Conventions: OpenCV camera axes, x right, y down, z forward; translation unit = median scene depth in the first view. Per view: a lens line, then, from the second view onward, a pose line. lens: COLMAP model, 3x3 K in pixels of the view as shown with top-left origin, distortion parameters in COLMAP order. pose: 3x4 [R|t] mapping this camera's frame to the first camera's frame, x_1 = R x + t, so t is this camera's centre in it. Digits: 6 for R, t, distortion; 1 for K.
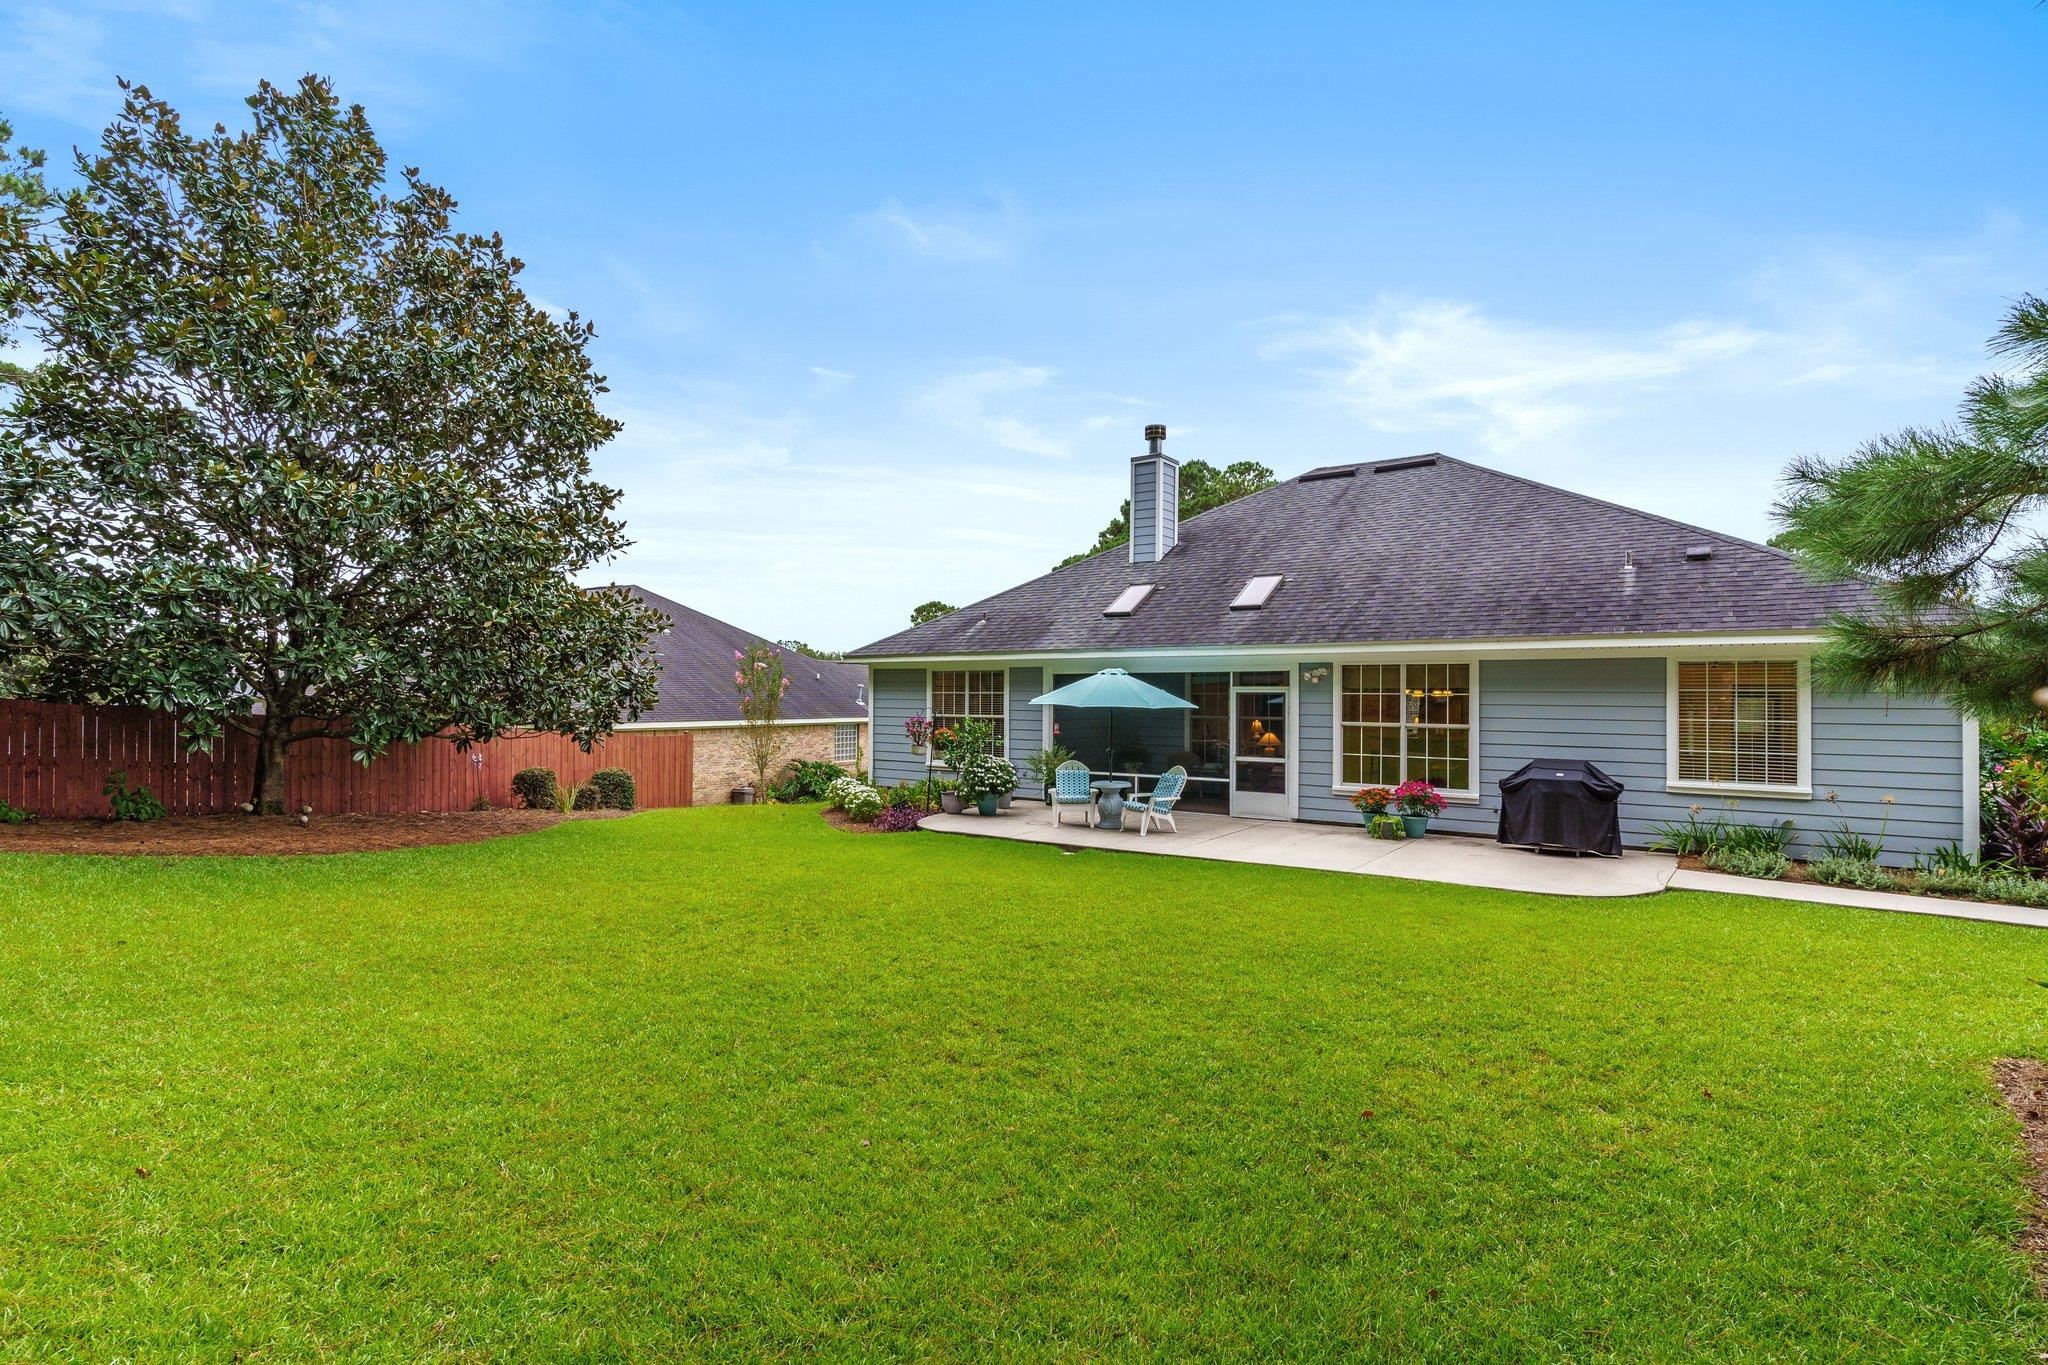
lens RADIAL K [[974.0, 0, 1019.2], [0, 974.0, 684.8], [0, 0, 1]] dist [0.000018, 0.000926]
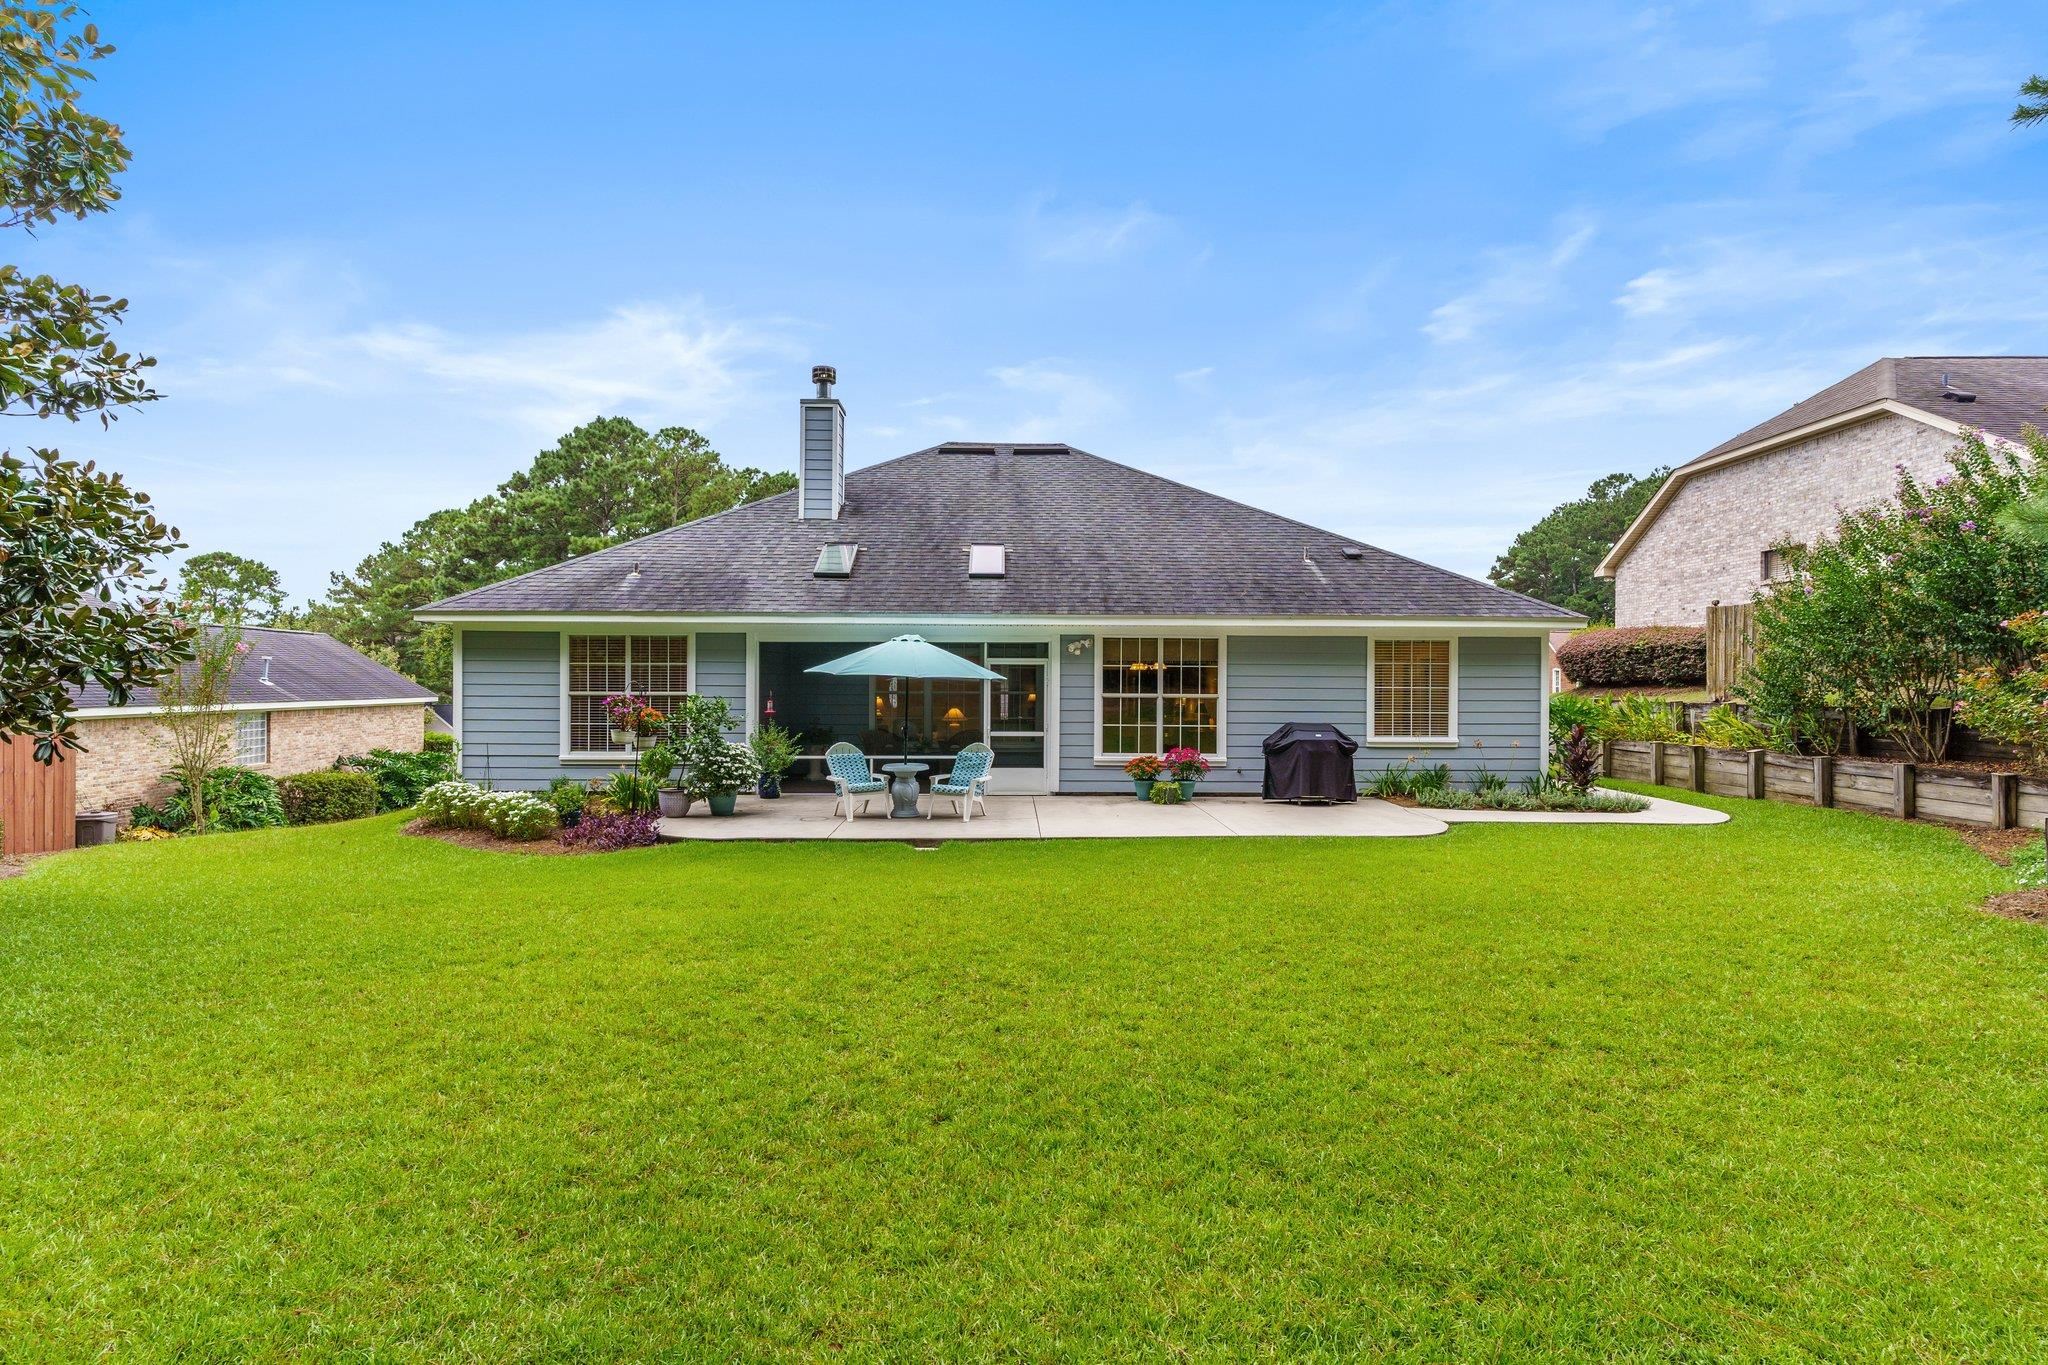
lens RADIAL K [[974.0, 0, 1019.2], [0, 974.0, 684.8], [0, 0, 1]] dist [0.000018, 0.000926]
pose [[0.802249, -0.003863, 0.596977, -0.346937], [-0.006711, 0.999858, 0.015489, 0.013792], [-0.596952, -0.016432, 0.802109, 0.237446]]
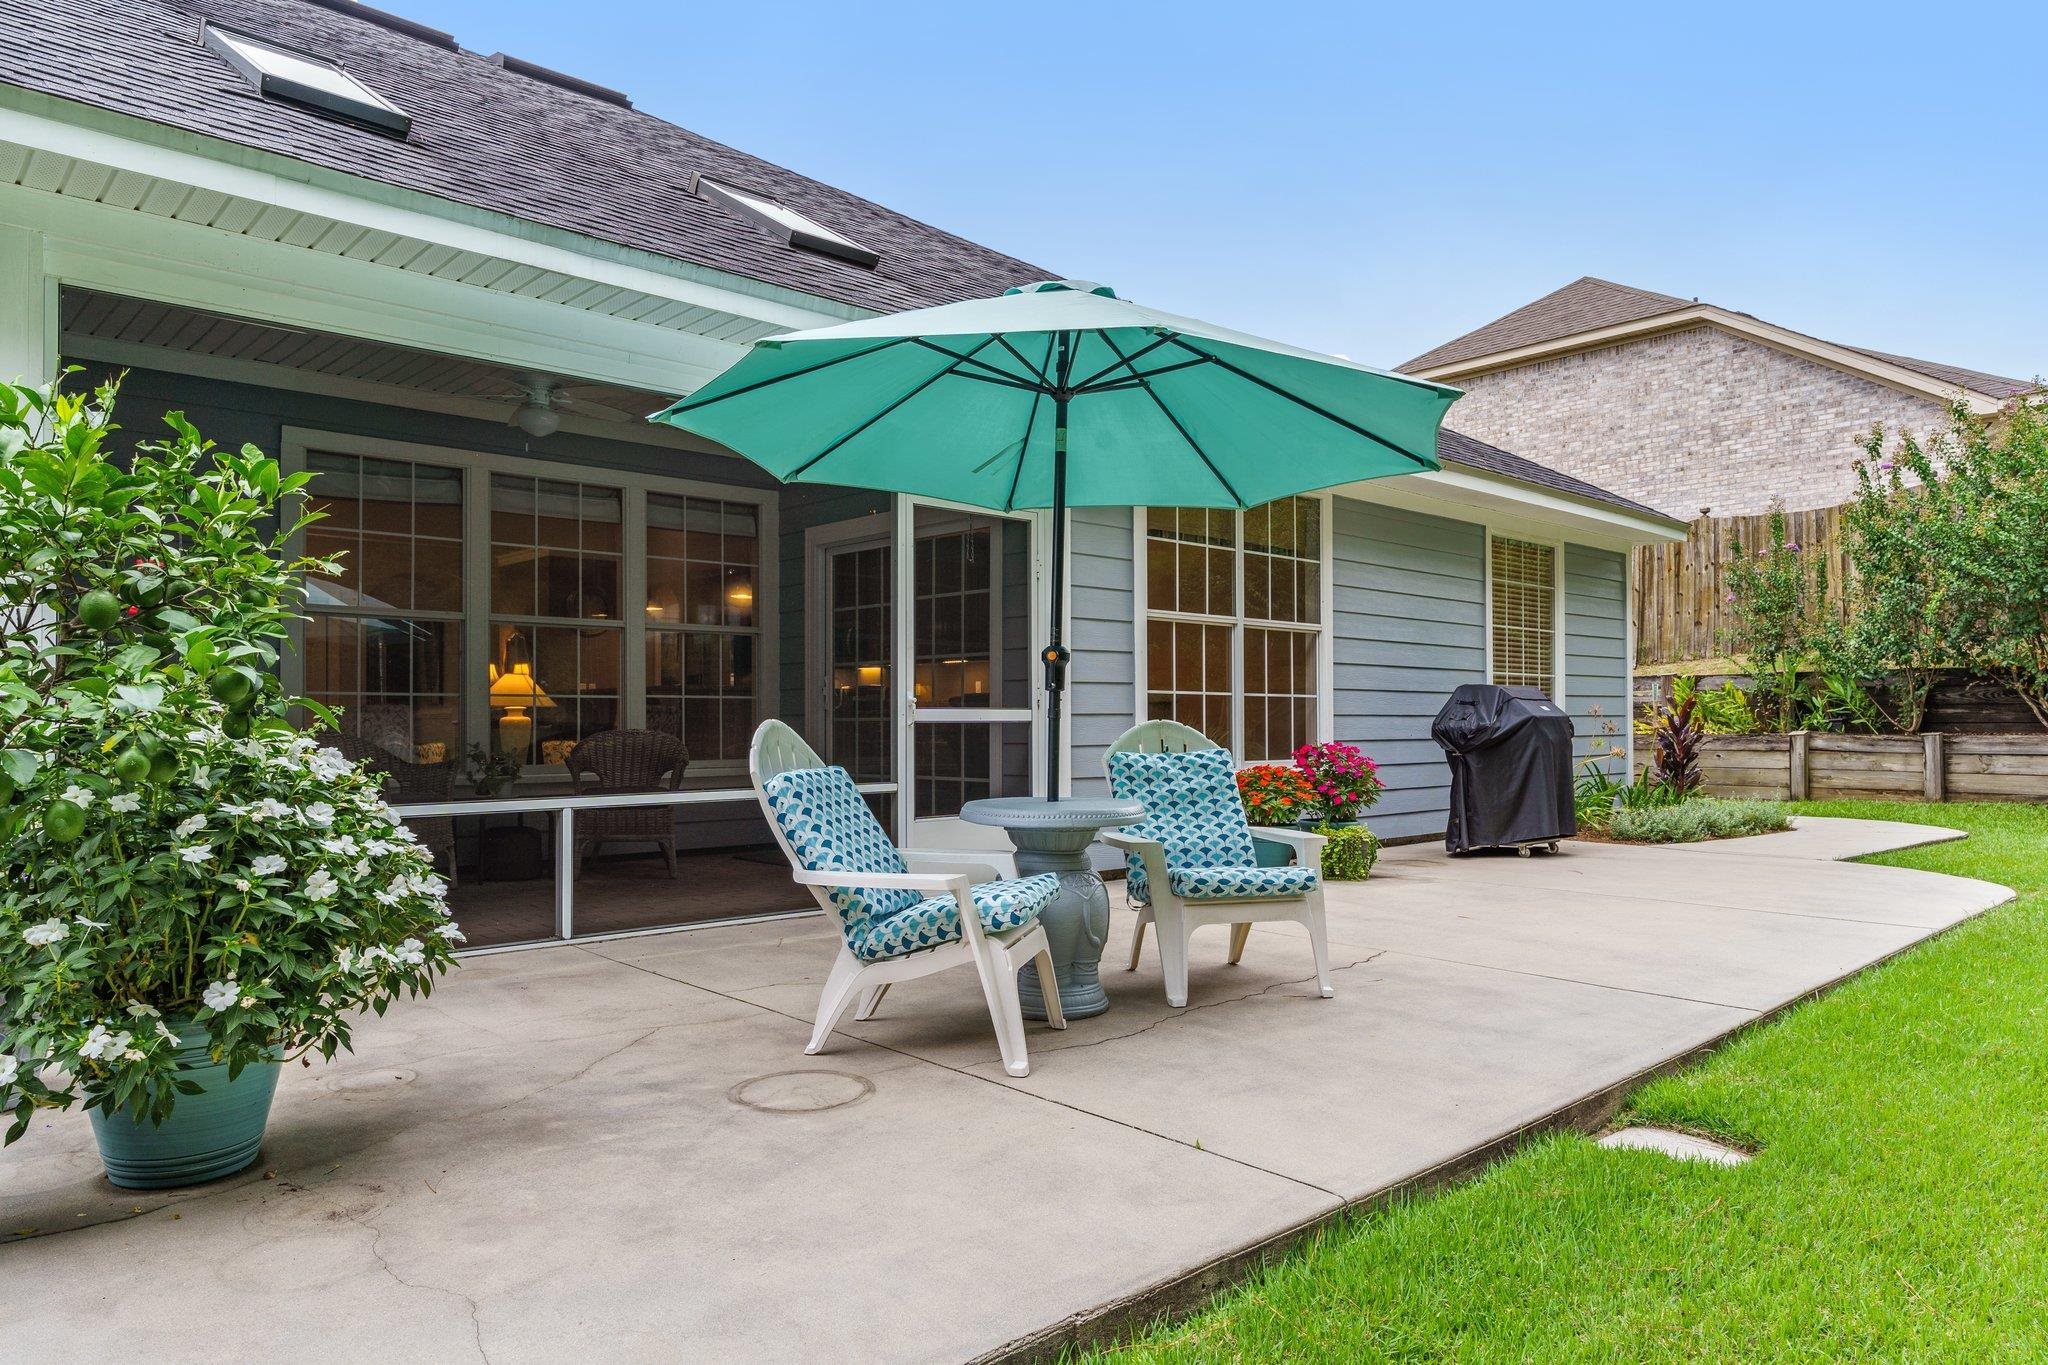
lens RADIAL K [[1312.5, 0, 1005.8], [0, 1312.5, 711.1], [0, 0, 1]] dist [-0.004710, 0.000147]
pose [[0.205896, 0.000879, 0.978573, -0.197822], [-0.008129, 0.999967, 0.000812, 0.079429], [-0.978540, -0.008122, 0.205896, 0.950671]]
